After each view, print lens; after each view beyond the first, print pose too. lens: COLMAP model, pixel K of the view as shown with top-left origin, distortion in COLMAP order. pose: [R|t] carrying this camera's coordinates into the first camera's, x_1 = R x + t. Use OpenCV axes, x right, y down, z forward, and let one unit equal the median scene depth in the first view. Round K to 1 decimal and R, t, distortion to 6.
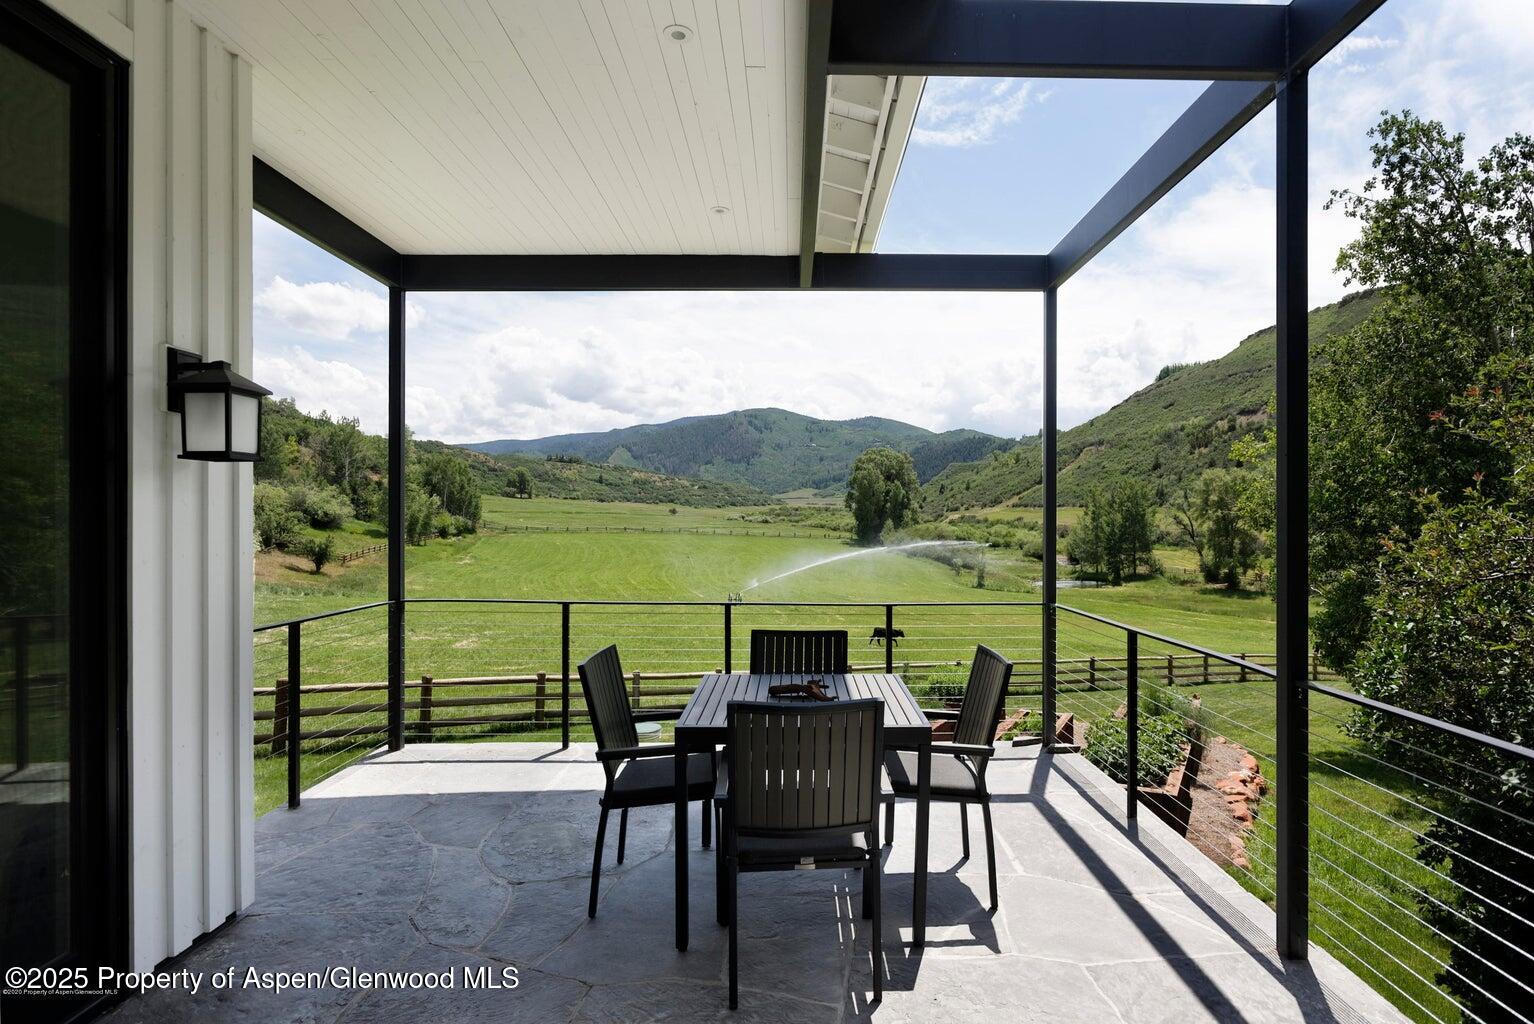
lens RADIAL K [[829.9, 0, 771.5], [0, 829.9, 512.1], [0, 0, 1]] dist [0.000610, -0.000055]
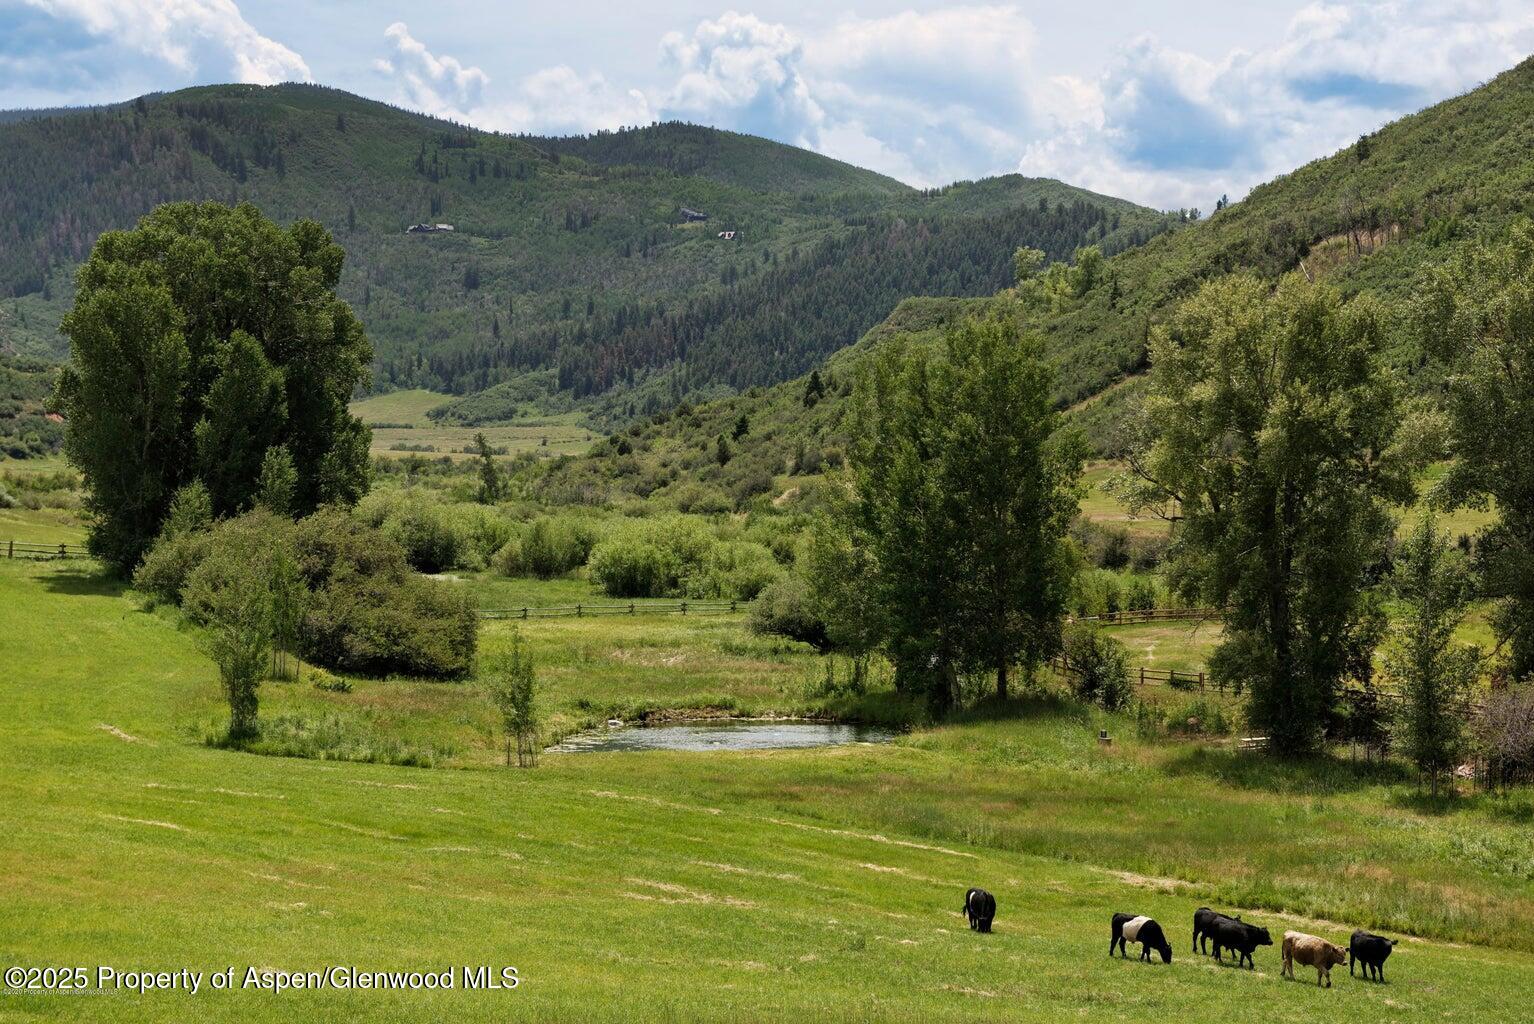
lens RADIAL K [[3034.5, 0, 767.4], [0, 3034.5, 512.8], [0, 0, 1]] dist [0.096412, 0.000000]
pose [[0.997679, 0.007202, 0.067709, 0.127093], [-0.007631, 0.999952, 0.006089, 0.005506], [-0.067662, -0.006591, 0.997687, 0.031721]]
